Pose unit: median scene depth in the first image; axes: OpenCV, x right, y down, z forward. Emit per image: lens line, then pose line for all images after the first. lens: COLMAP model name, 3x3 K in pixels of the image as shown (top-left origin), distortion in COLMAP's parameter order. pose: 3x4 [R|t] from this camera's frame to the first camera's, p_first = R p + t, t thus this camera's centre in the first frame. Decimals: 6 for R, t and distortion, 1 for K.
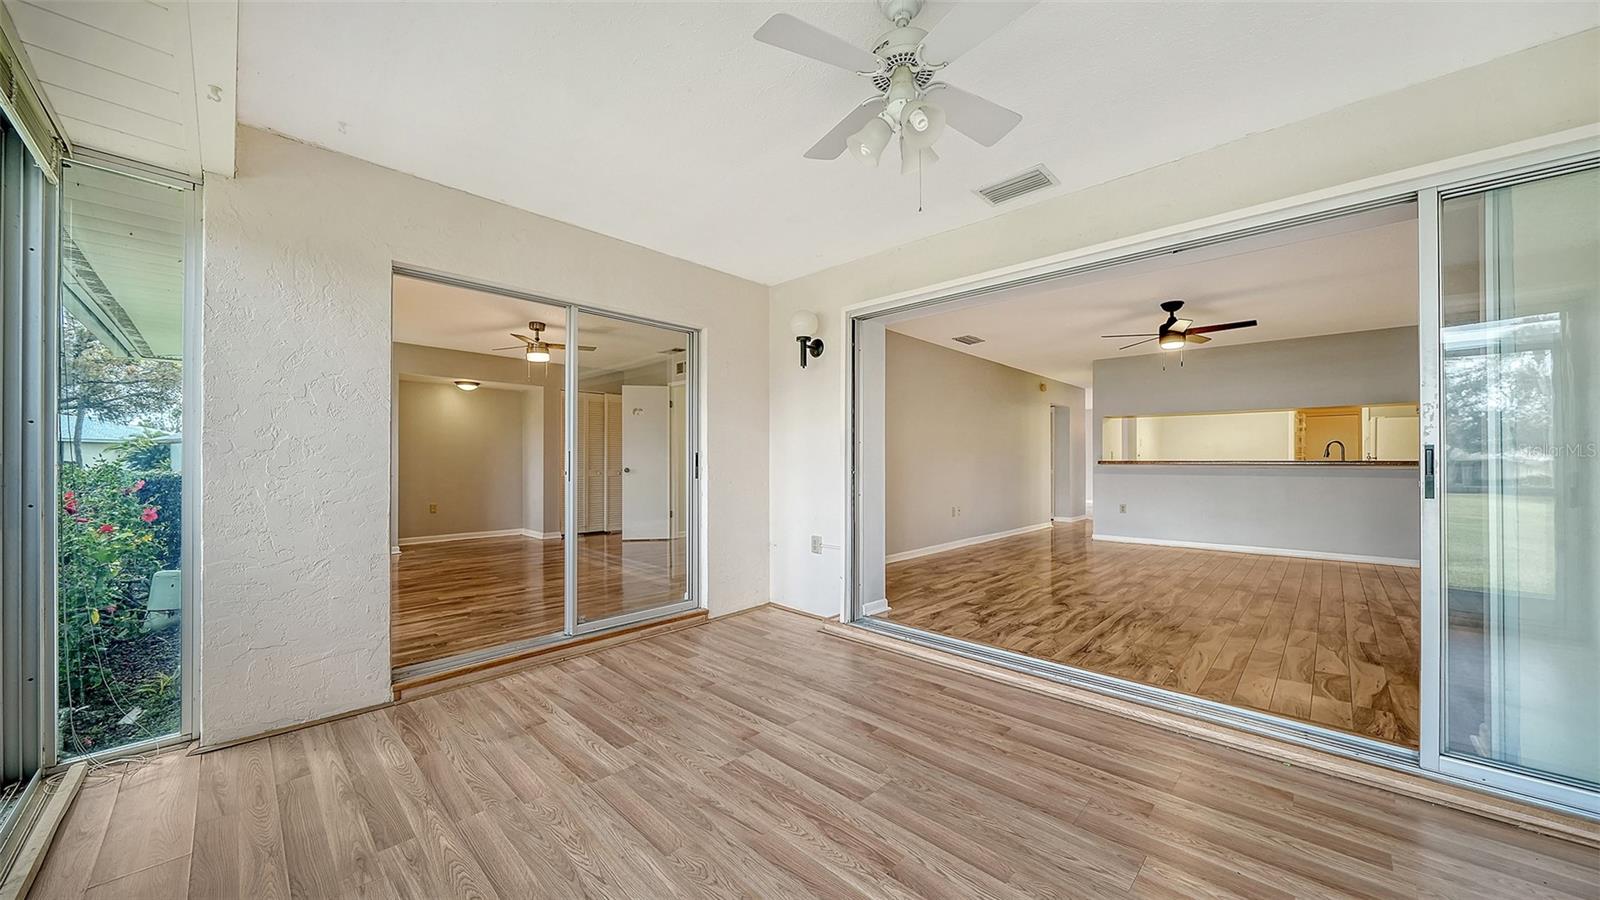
lens RADIAL K [[566.5, 0, 792.3], [0, 566.5, 461.4], [0, 0, 1]] dist [-0.017896, -0.000022]
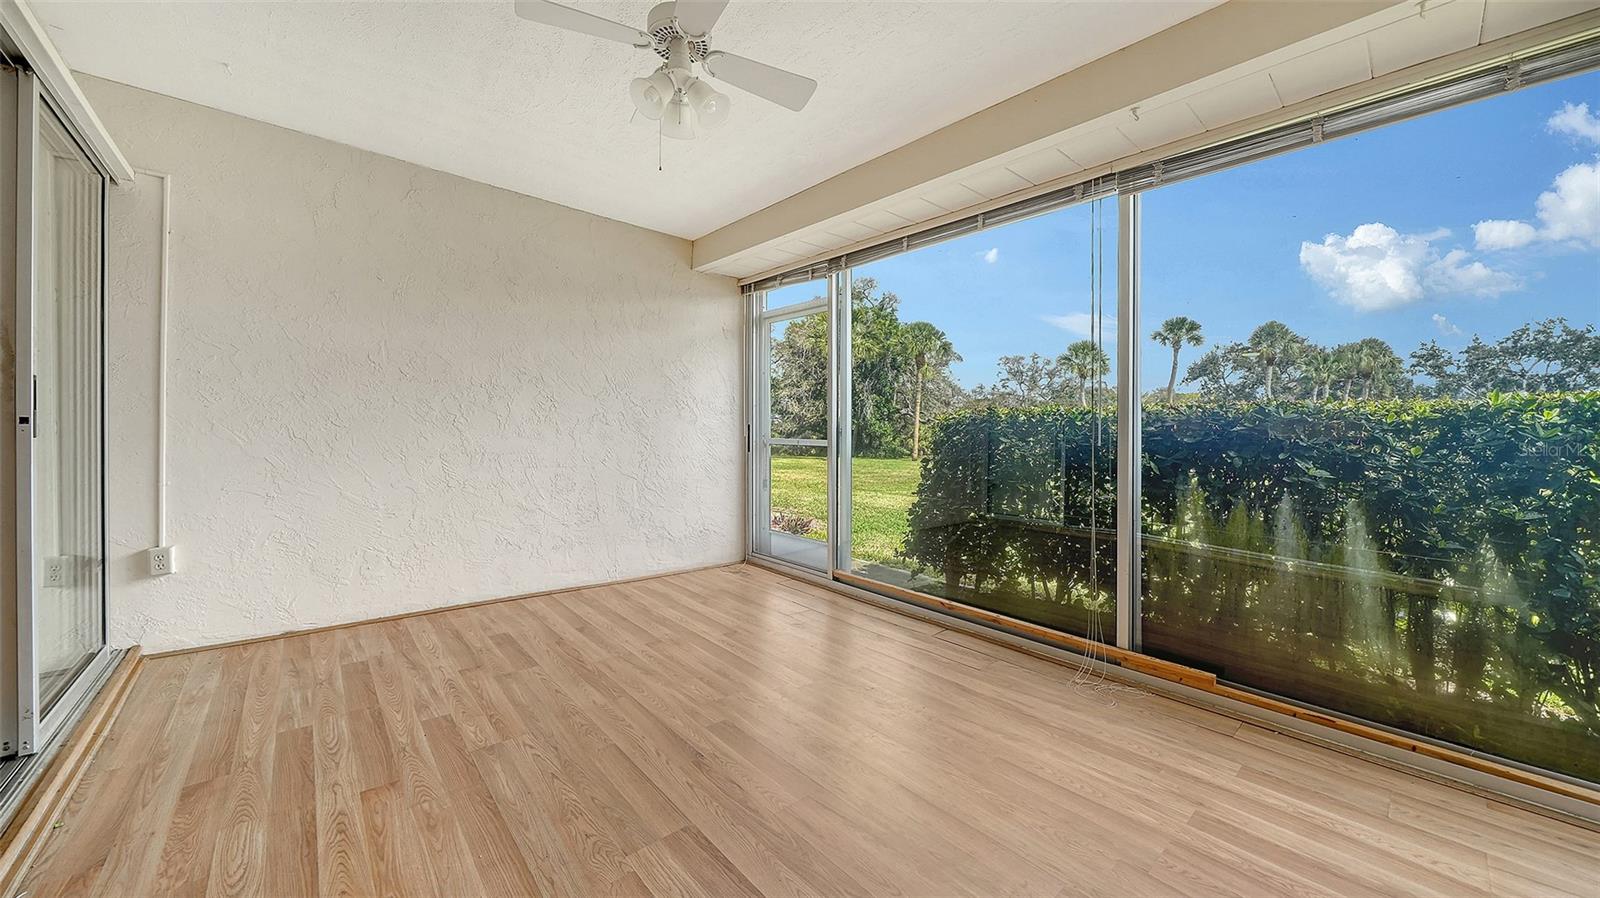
lens RADIAL K [[564.0, 0, 787.8], [0, 564.0, 426.9], [0, 0, 1]] dist [0.008669, -0.005657]
pose [[-0.996674, -0.018766, 0.079306, -0.024545], [-0.019631, 0.999756, -0.010136, 0.012591], [-0.079096, -0.011659, -0.996799, 0.585158]]
